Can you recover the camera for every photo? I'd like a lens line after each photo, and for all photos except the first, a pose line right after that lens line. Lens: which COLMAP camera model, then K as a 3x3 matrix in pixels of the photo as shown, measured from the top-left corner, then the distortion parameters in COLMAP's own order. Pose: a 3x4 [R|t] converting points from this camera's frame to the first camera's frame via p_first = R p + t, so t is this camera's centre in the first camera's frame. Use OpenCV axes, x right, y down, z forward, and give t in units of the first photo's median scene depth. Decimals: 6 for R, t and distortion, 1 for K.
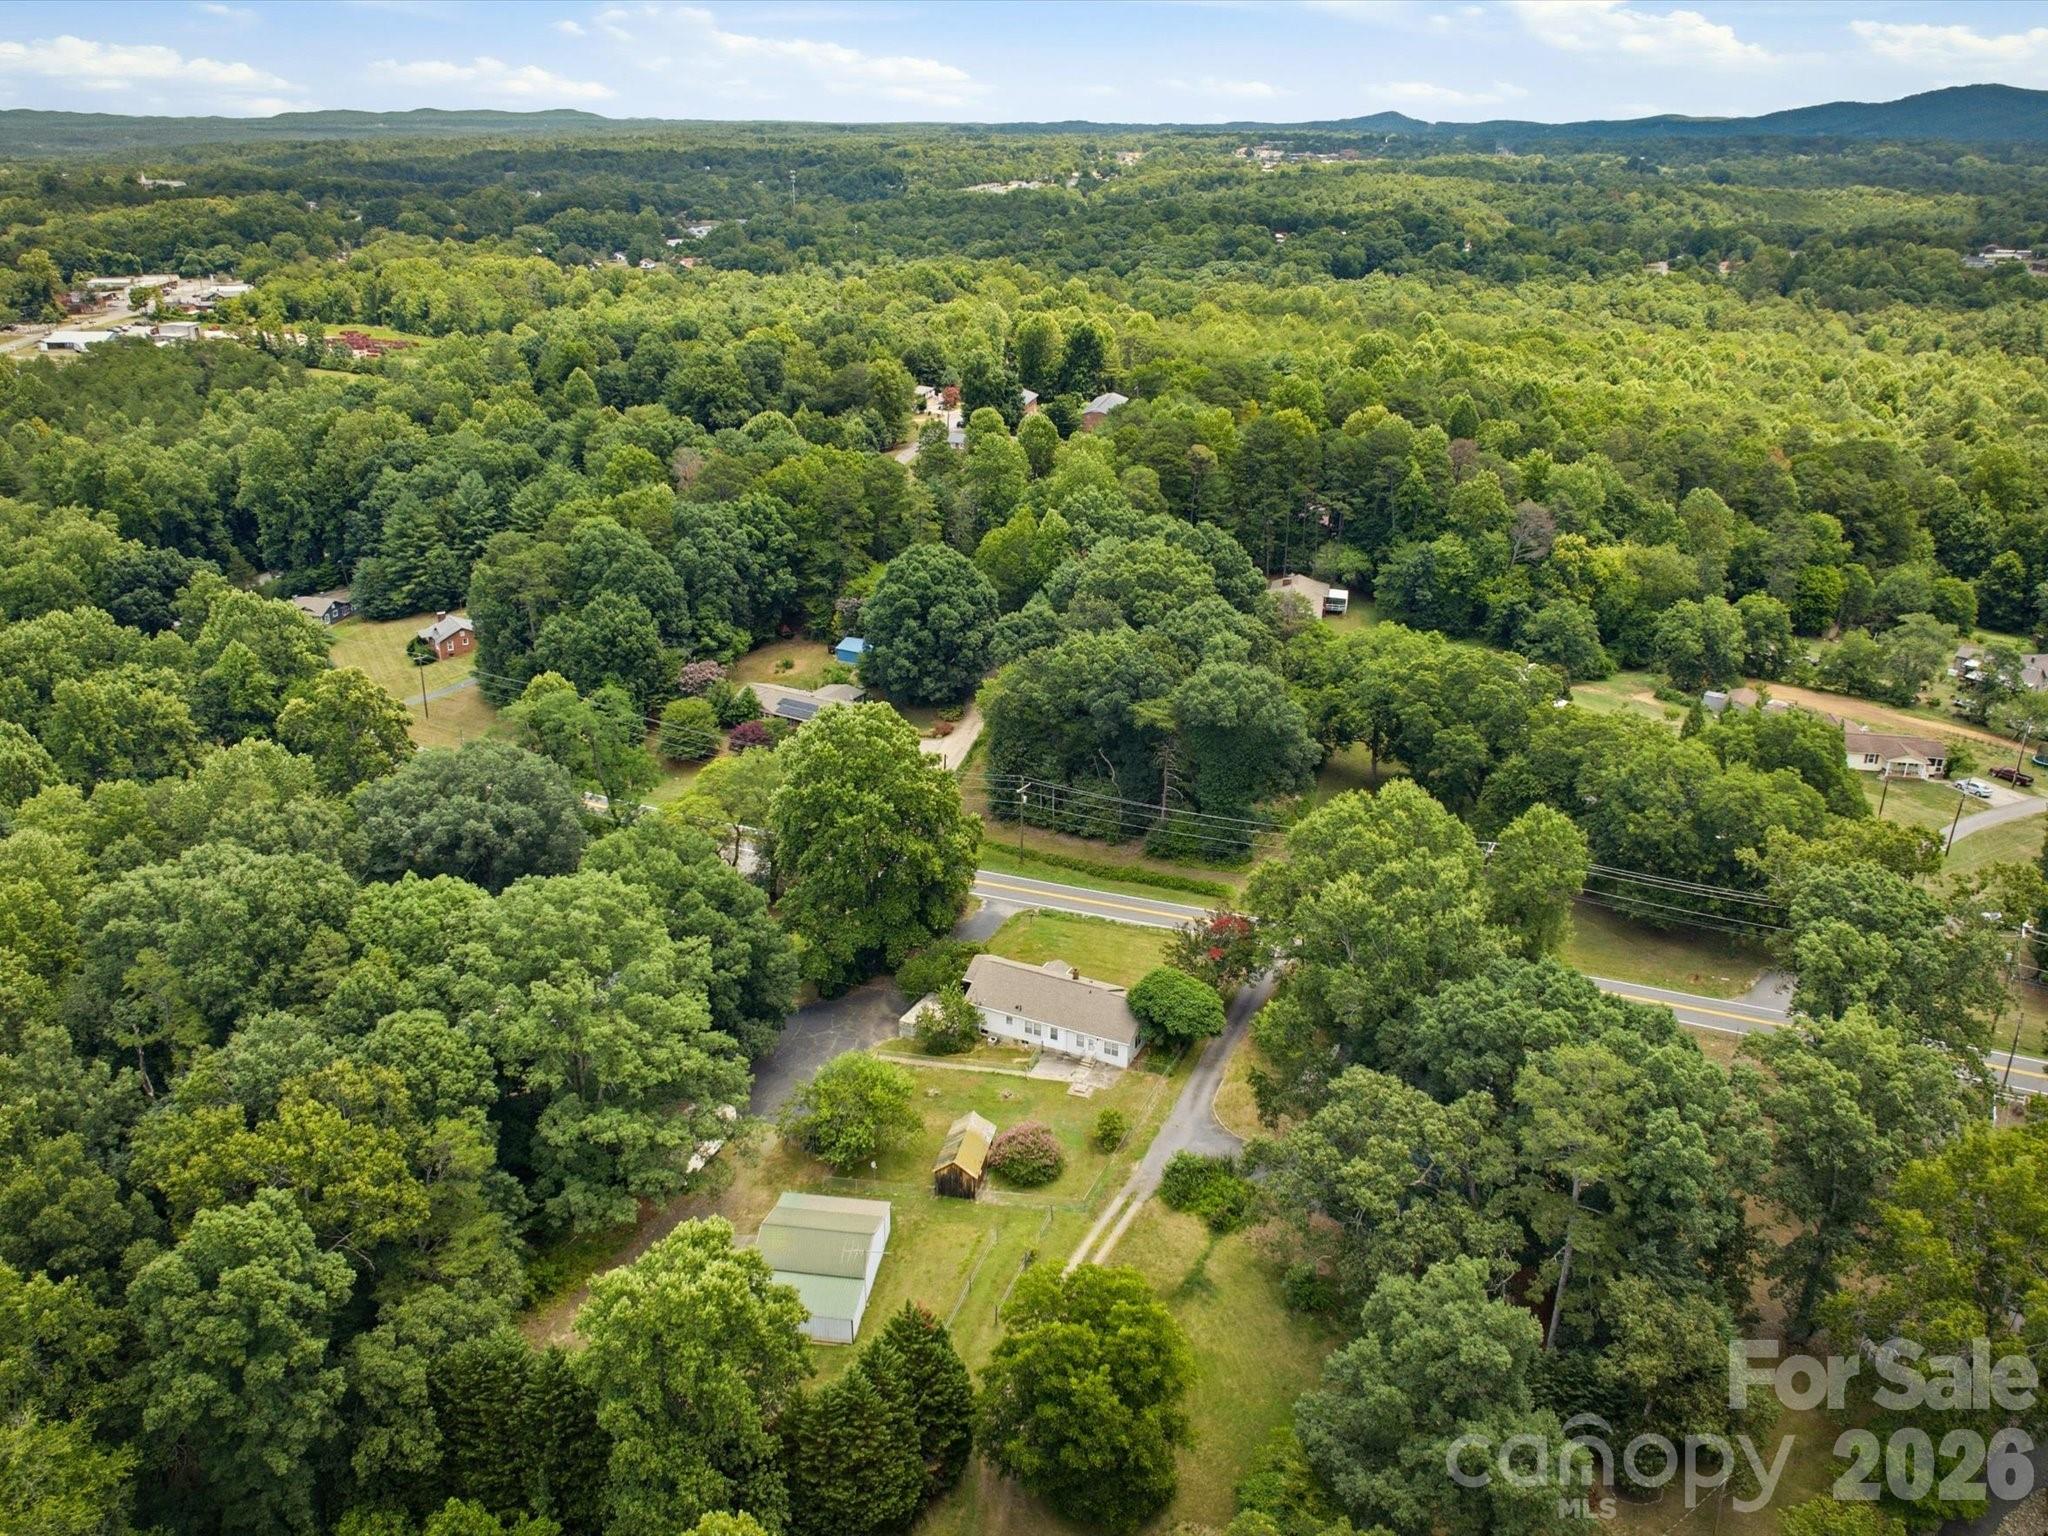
lens RADIAL K [[1607.7, 0, 1024.0], [0, 1607.7, 768.0], [0, 0, 1]] dist [-0.023444, -0.028434]
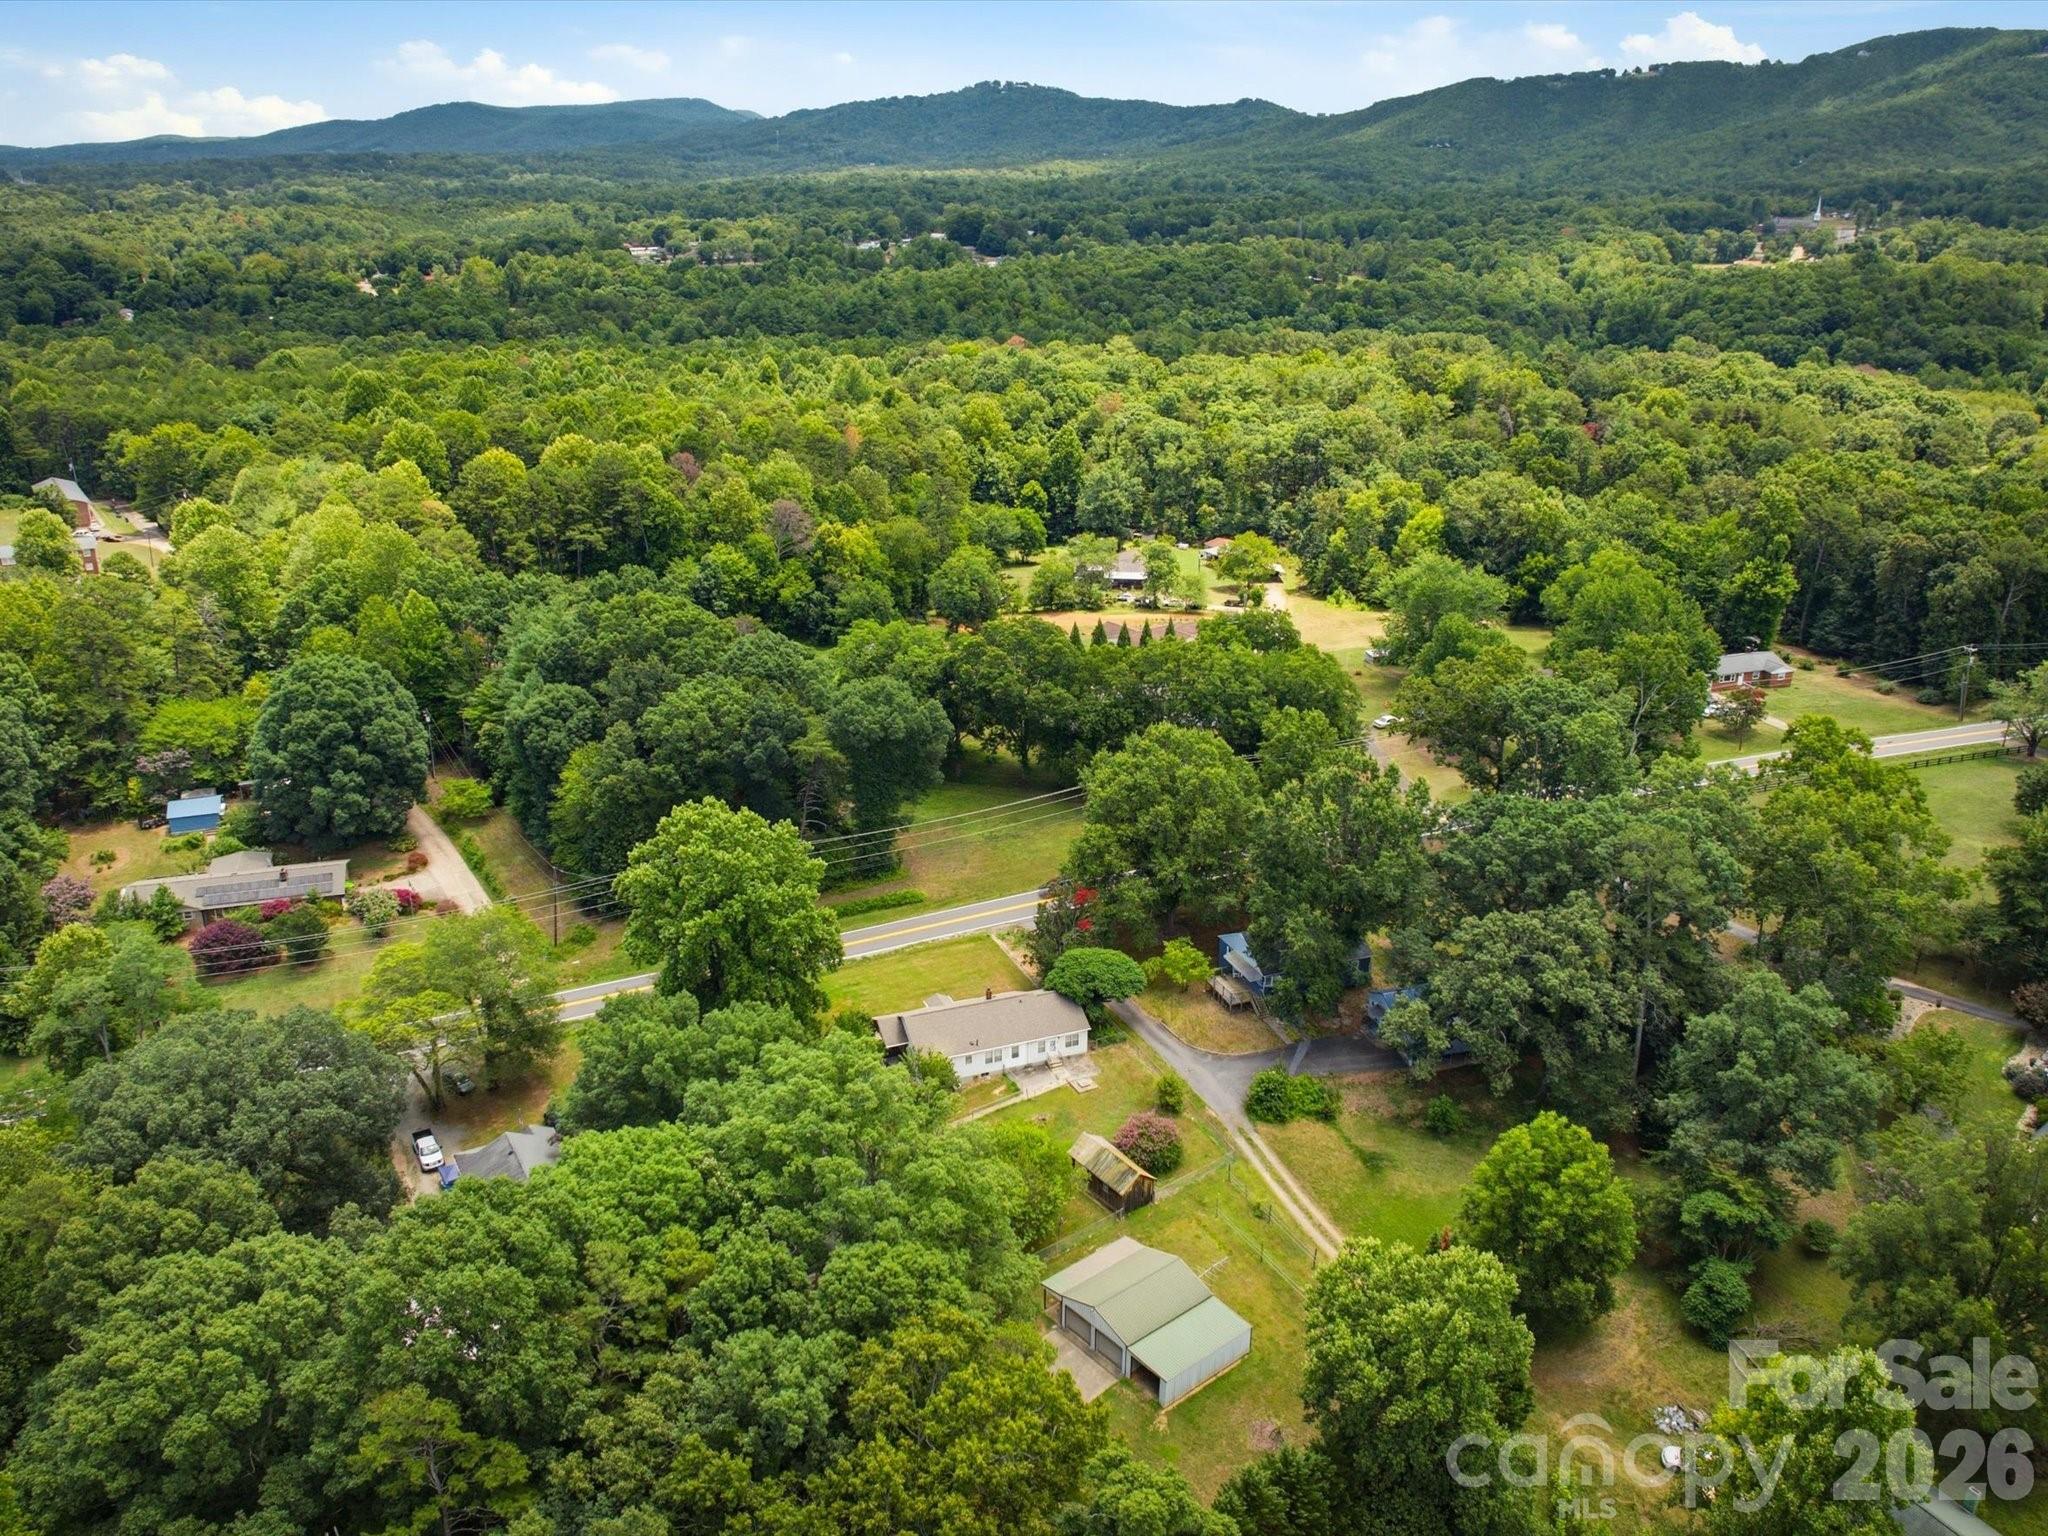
lens RADIAL K [[1607.7, 0, 1024.0], [0, 1607.7, 768.0], [0, 0, 1]] dist [-0.023444, -0.028434]
pose [[0.670212, -0.269093, 0.691668, -0.391758], [0.276329, 0.955425, 0.103951, -0.067326], [-0.688809, 0.121458, 0.714696, 0.160272]]
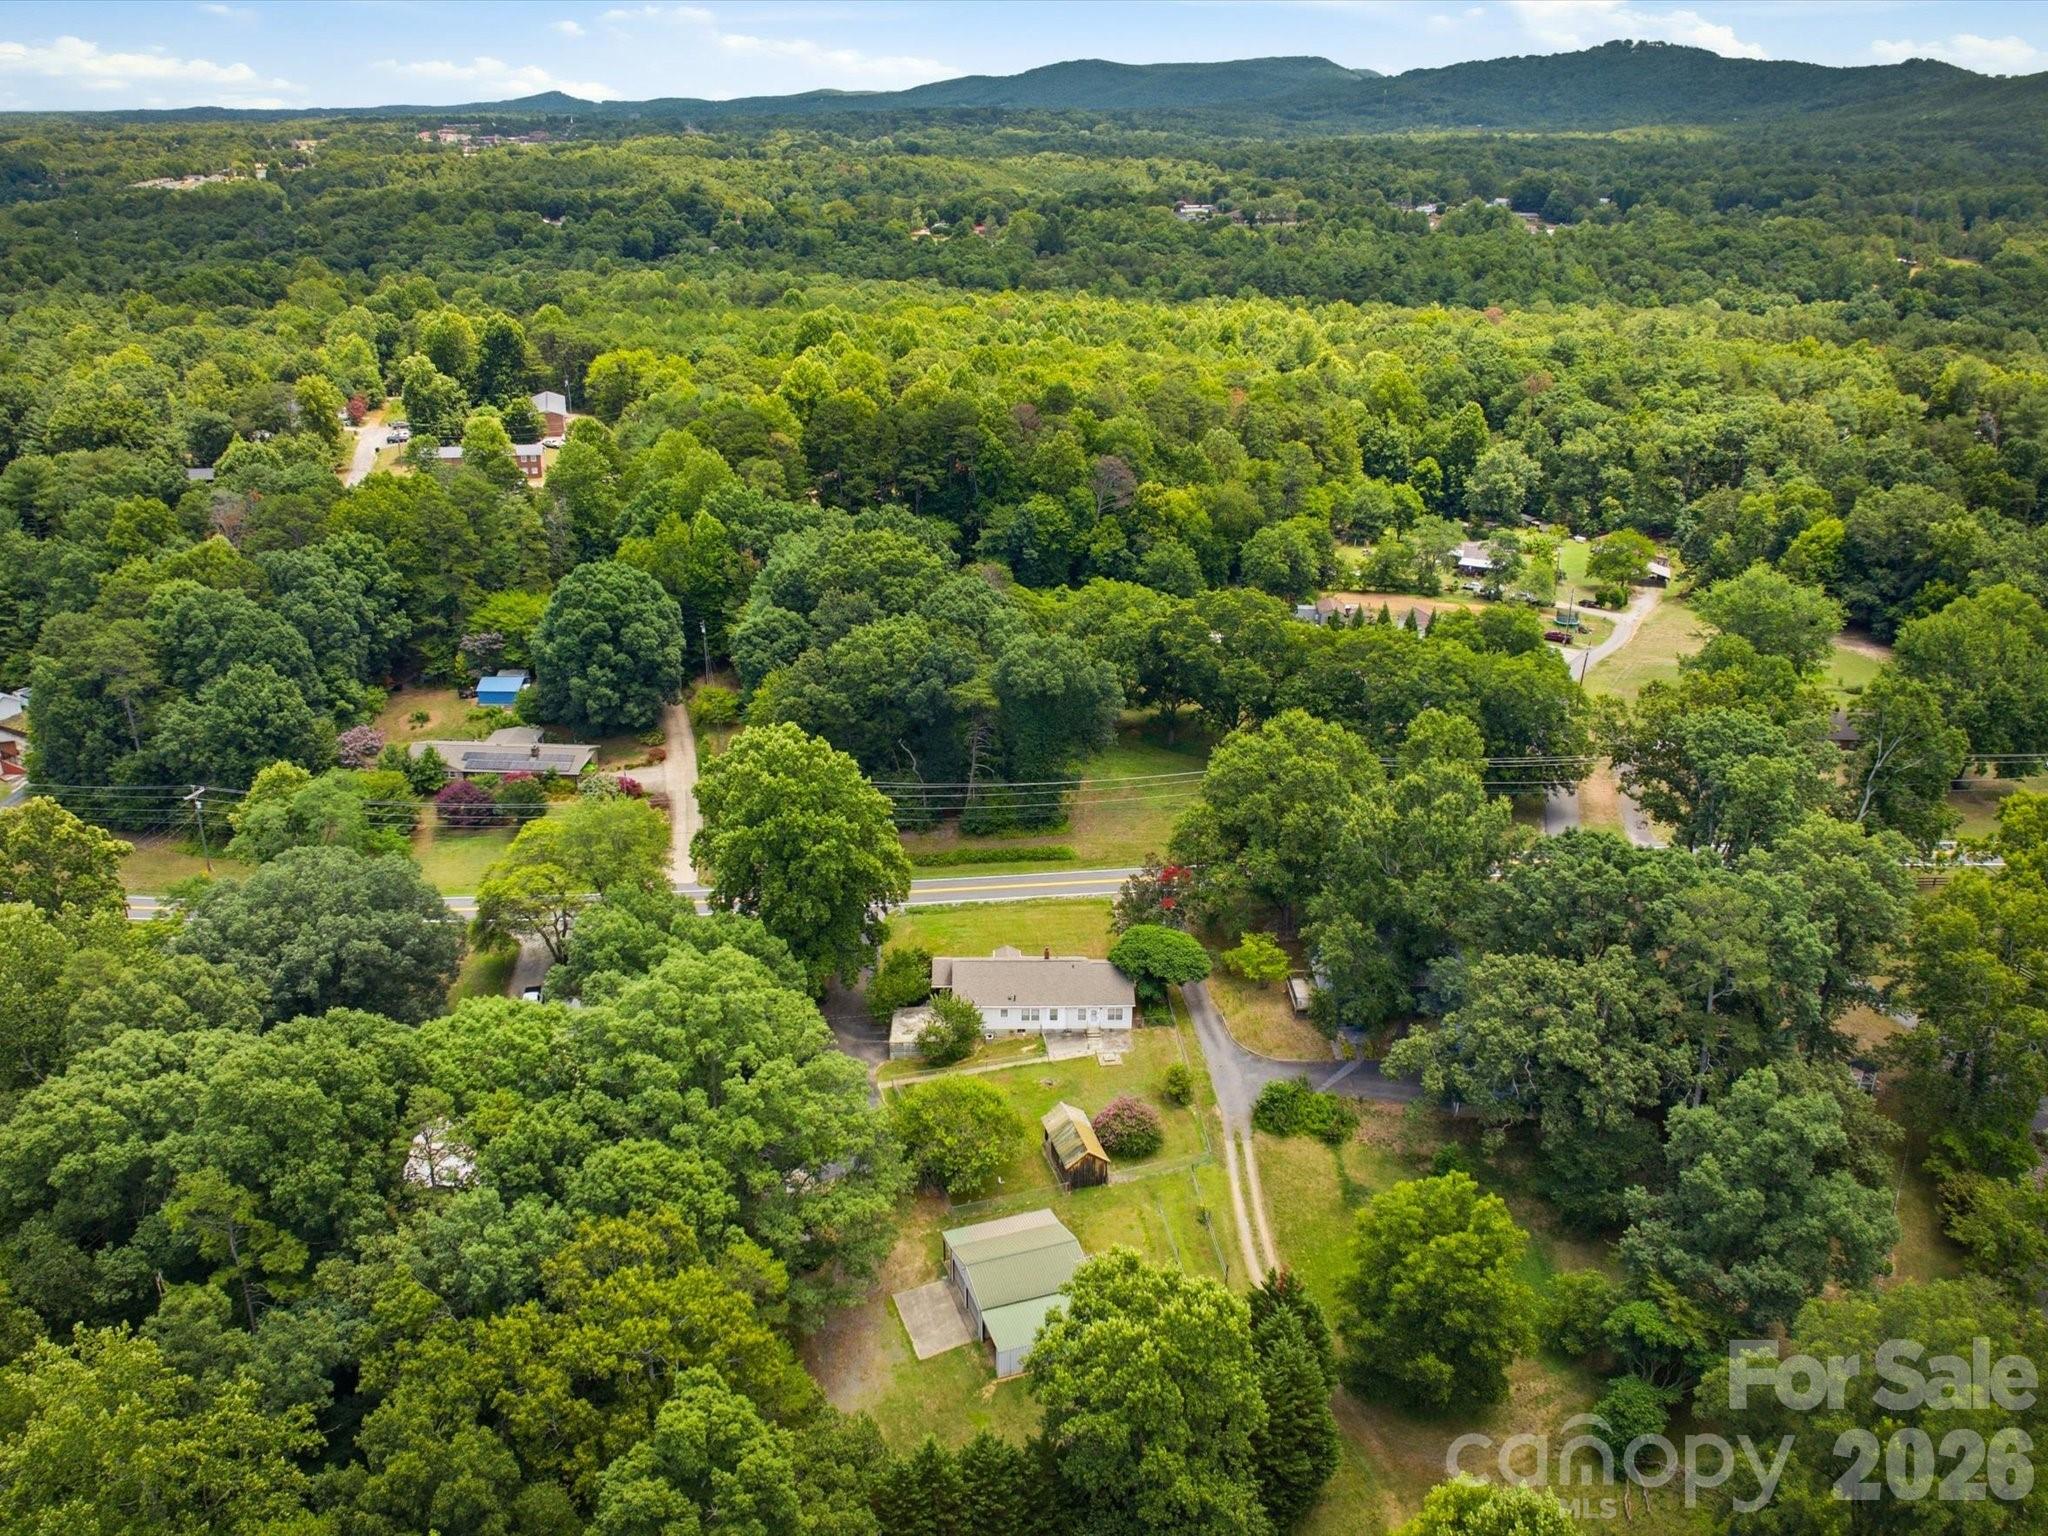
lens RADIAL K [[1607.7, 0, 1024.0], [0, 1607.7, 768.0], [0, 0, 1]] dist [-0.023444, -0.028434]
pose [[0.887225, -0.178038, 0.425598, -0.250121], [0.173248, 0.983593, 0.050299, -0.025440], [-0.427570, 0.029107, 0.903513, 0.057951]]
